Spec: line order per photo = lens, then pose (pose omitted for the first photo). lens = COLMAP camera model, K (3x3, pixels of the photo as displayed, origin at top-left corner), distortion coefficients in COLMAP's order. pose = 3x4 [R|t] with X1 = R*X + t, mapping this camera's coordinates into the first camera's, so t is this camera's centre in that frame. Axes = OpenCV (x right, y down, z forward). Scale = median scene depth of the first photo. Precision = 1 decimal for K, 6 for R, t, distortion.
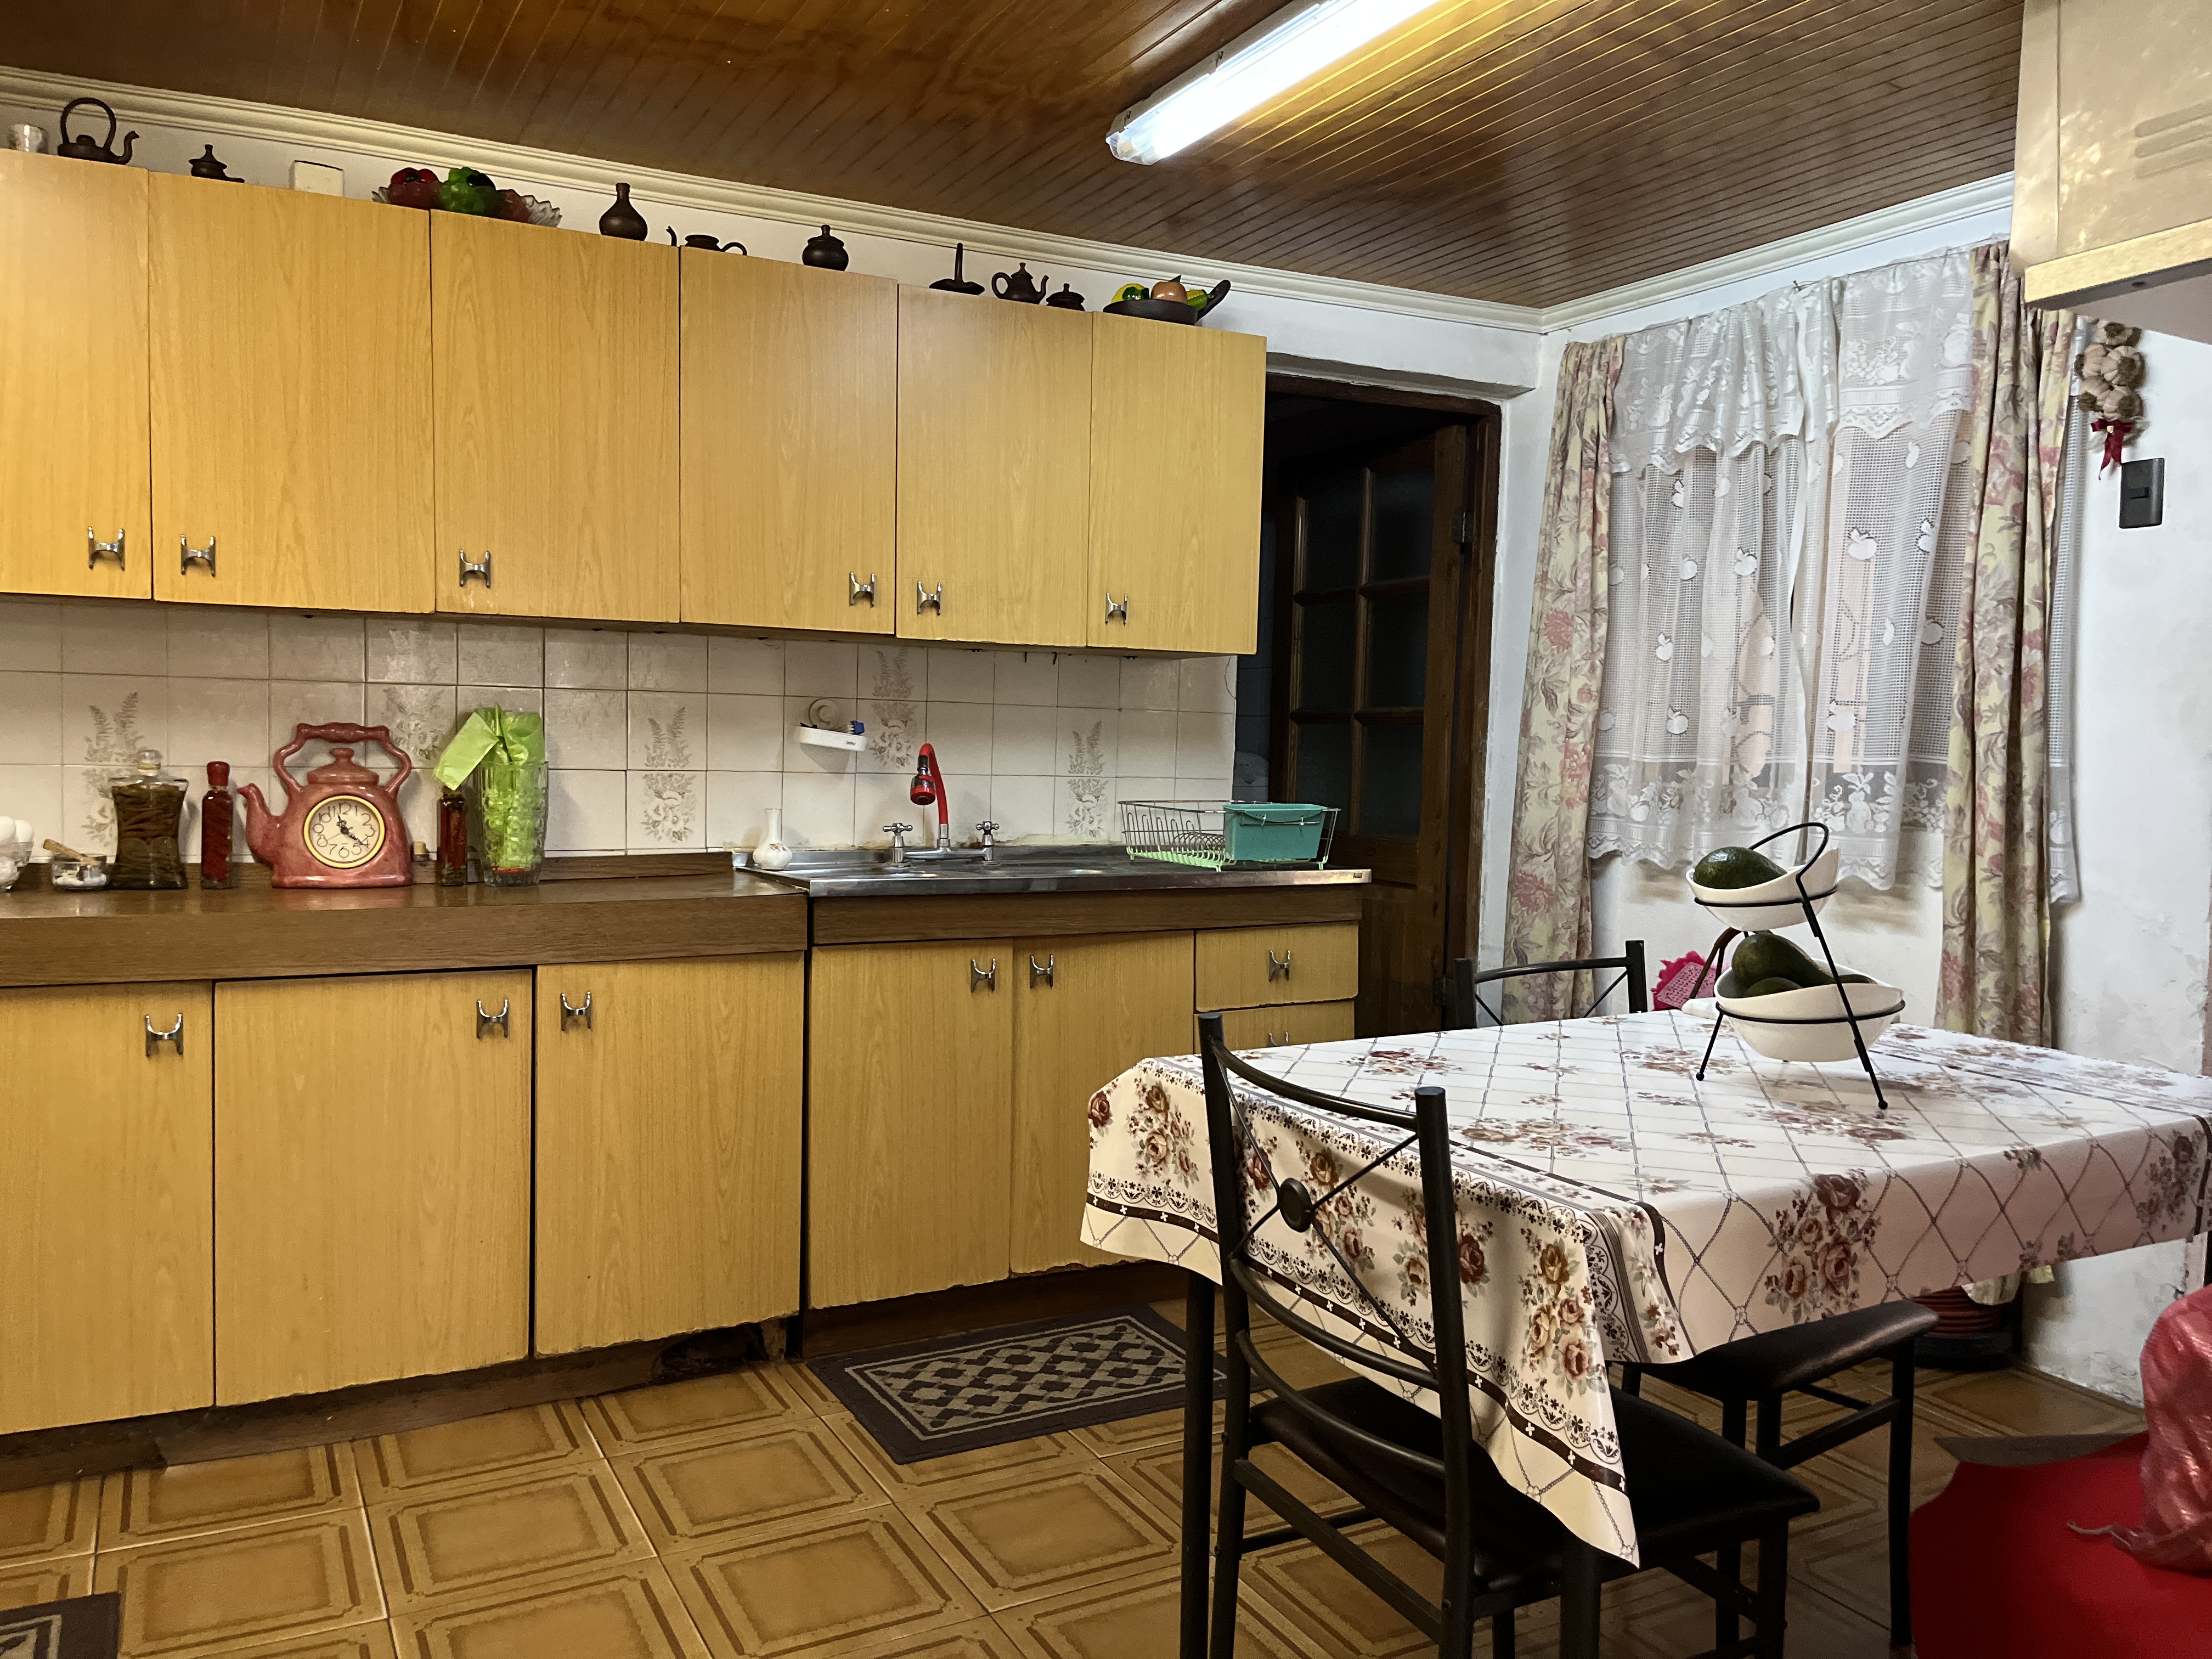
lens RADIAL K [[1667.1, 0, 1102.4], [0, 1667.1, 838.8], [0, 0, 1]] dist [0.059041, -0.090968]
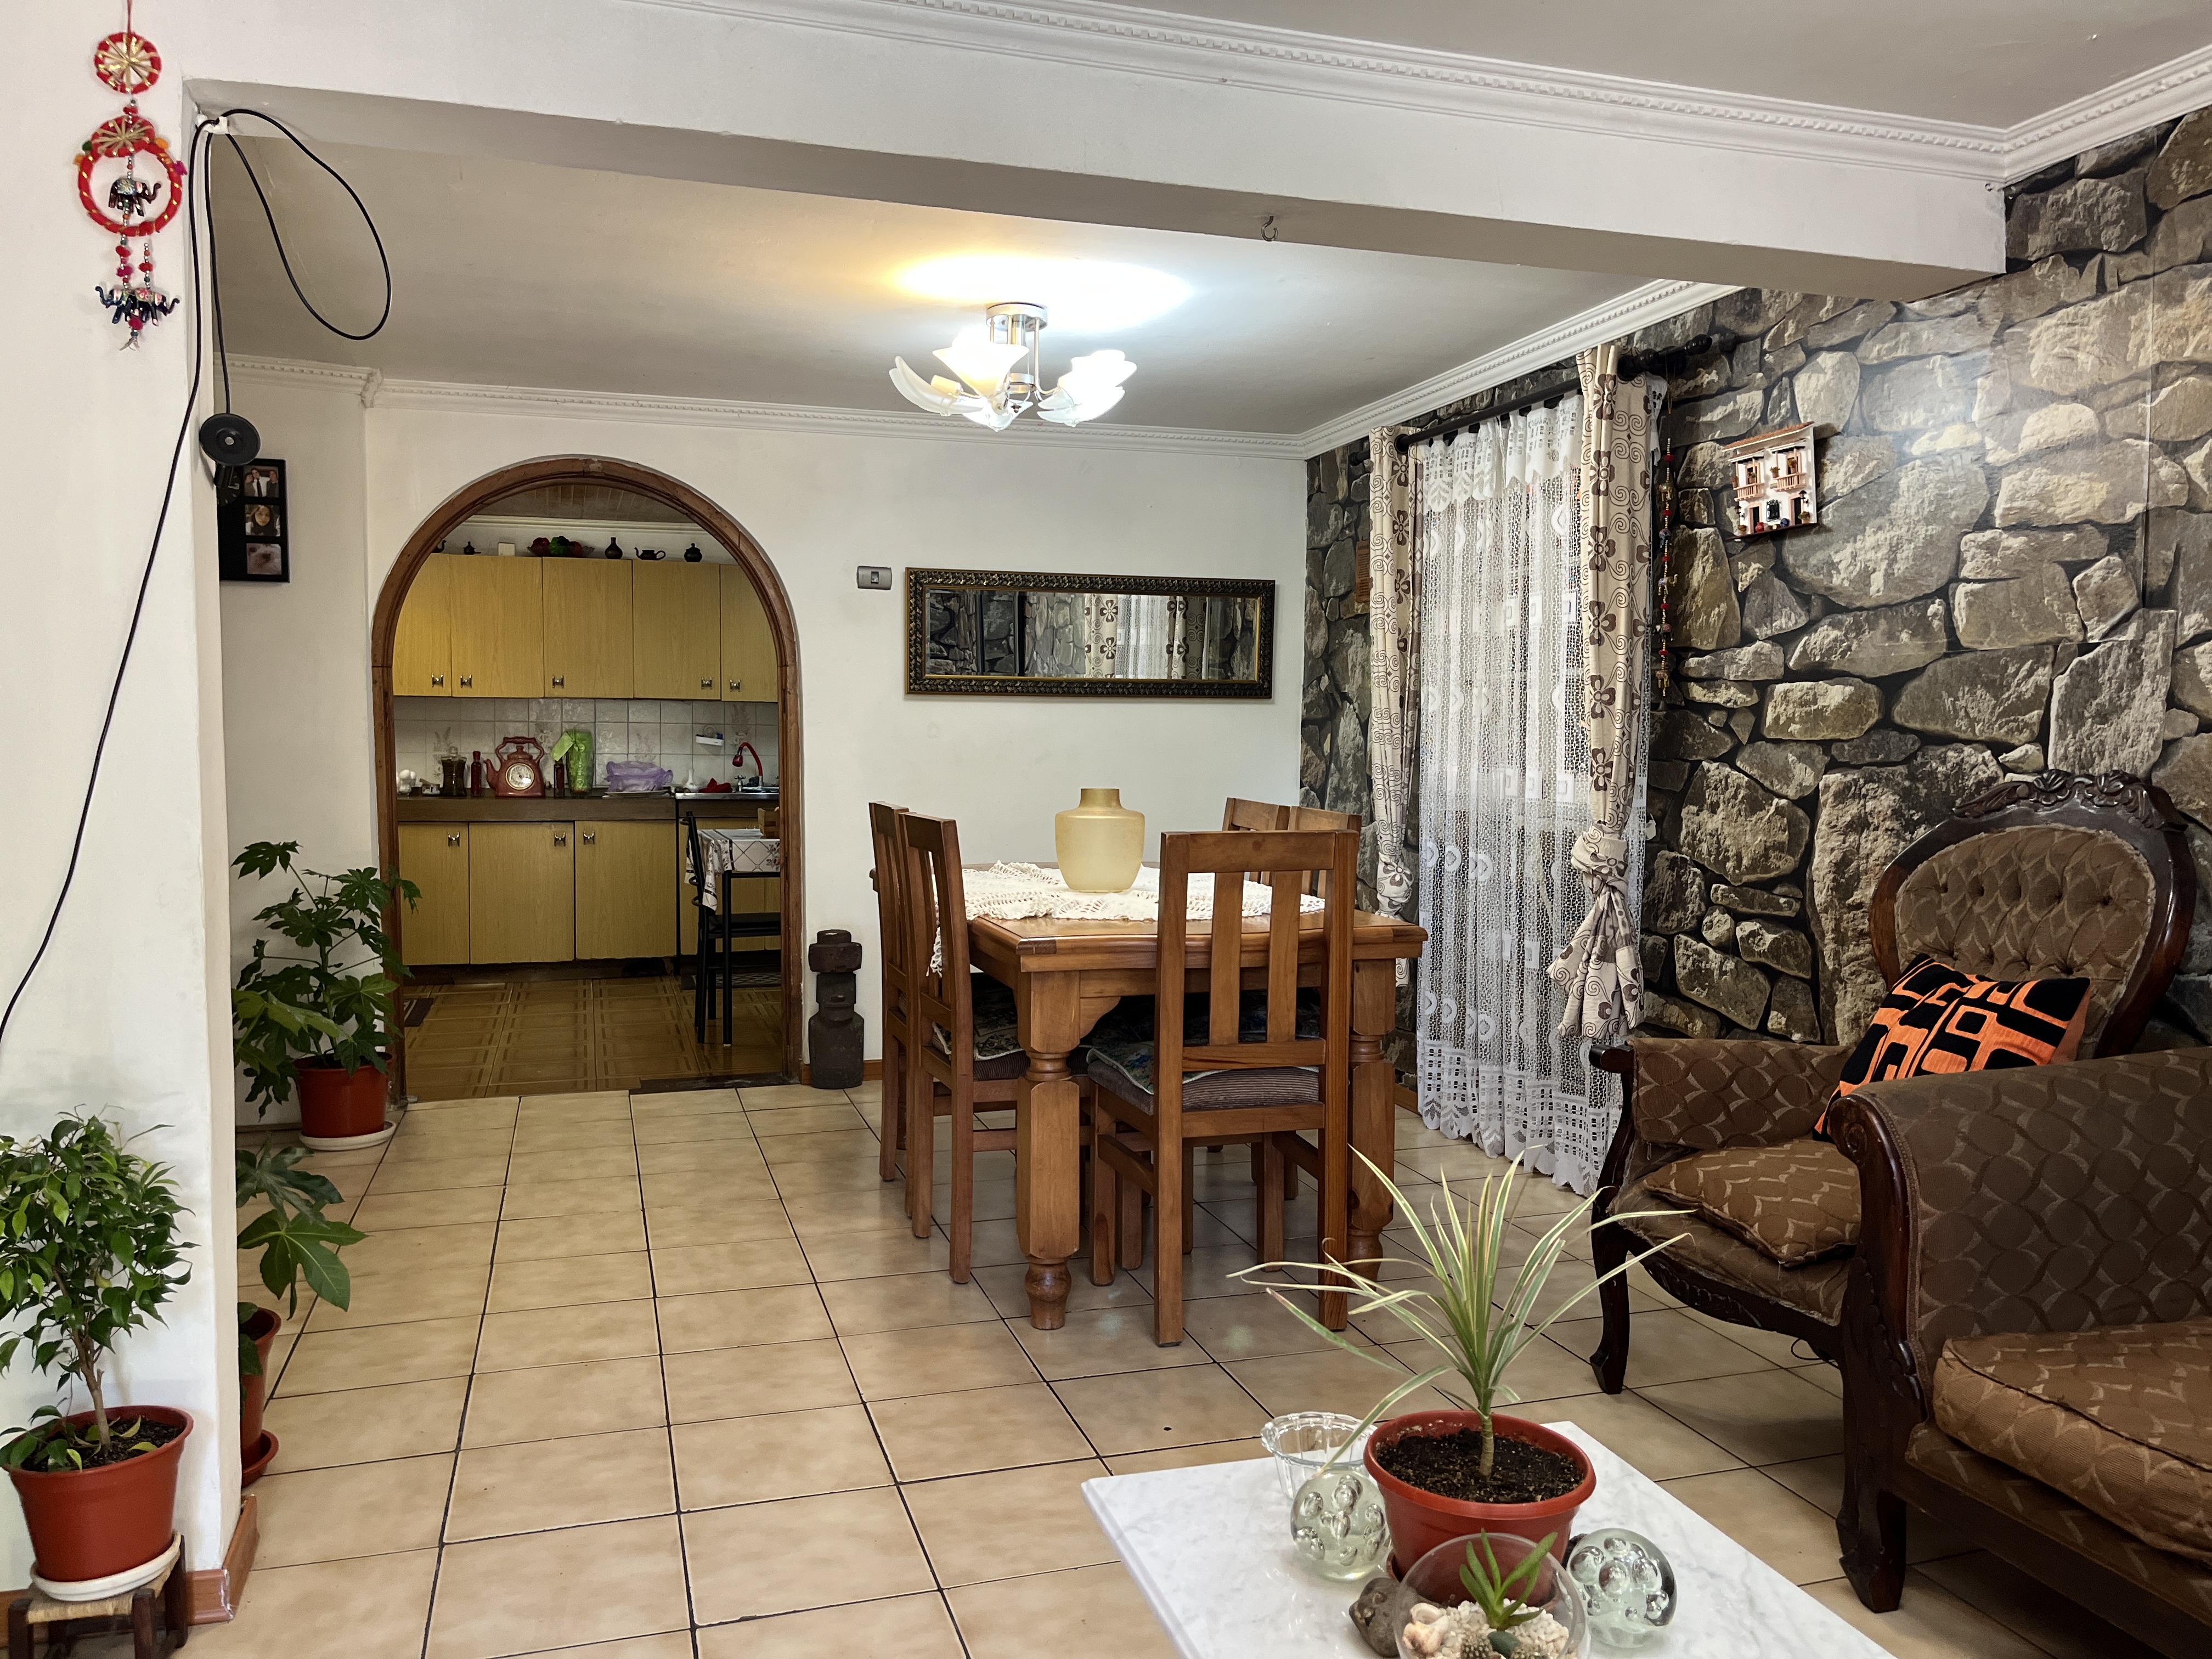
lens RADIAL K [[1667.1, 0, 1096.5], [0, 1667.1, 835.2], [0, 0, 1]] dist [0.059041, -0.090968]
pose [[0.980815, 0.002279, -0.194925, 1.022746], [-0.002245, 0.999997, 0.000393, 0.090215], [0.194926, 0.000052, 0.980818, -1.525357]]
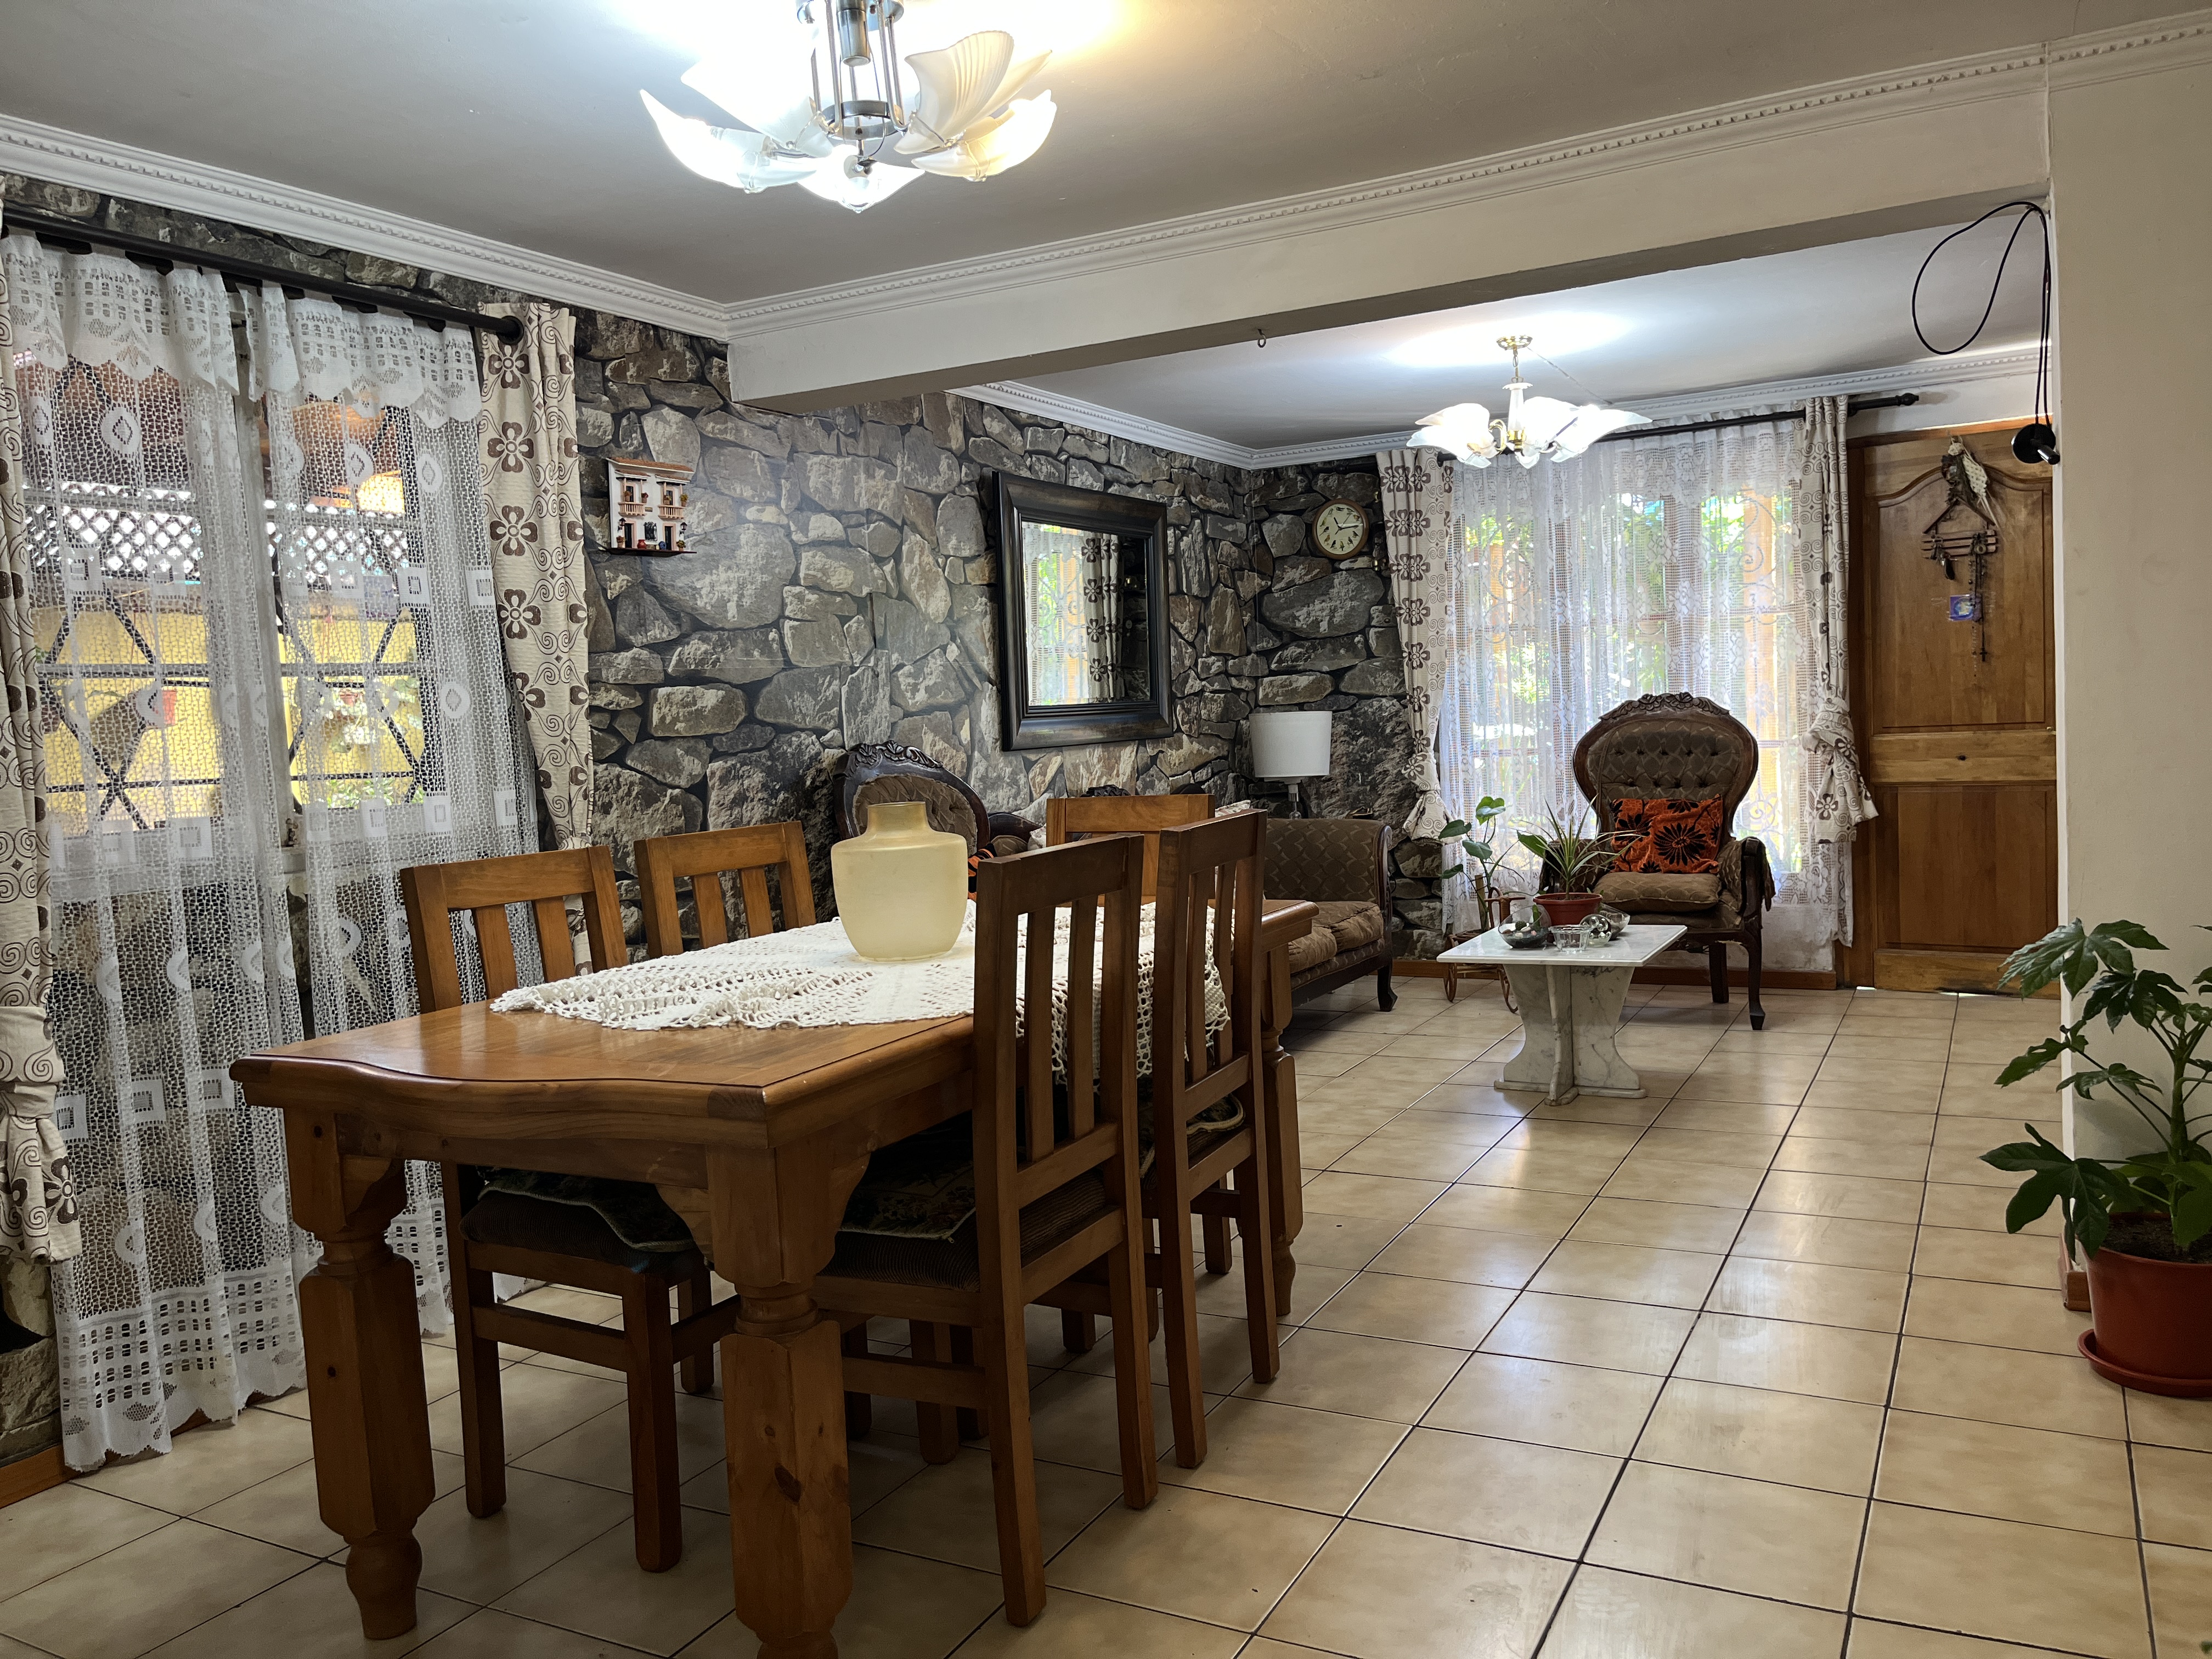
lens RADIAL K [[1667.1, 0, 1123.5], [0, 1667.1, 822.6], [0, 0, 1]] dist [0.059041, -0.090968]
pose [[-0.559089, -0.039031, 0.828188, -1.142185], [0.097798, 0.988813, 0.112621, -0.143746], [-0.823319, 0.143960, -0.549018, 1.924413]]
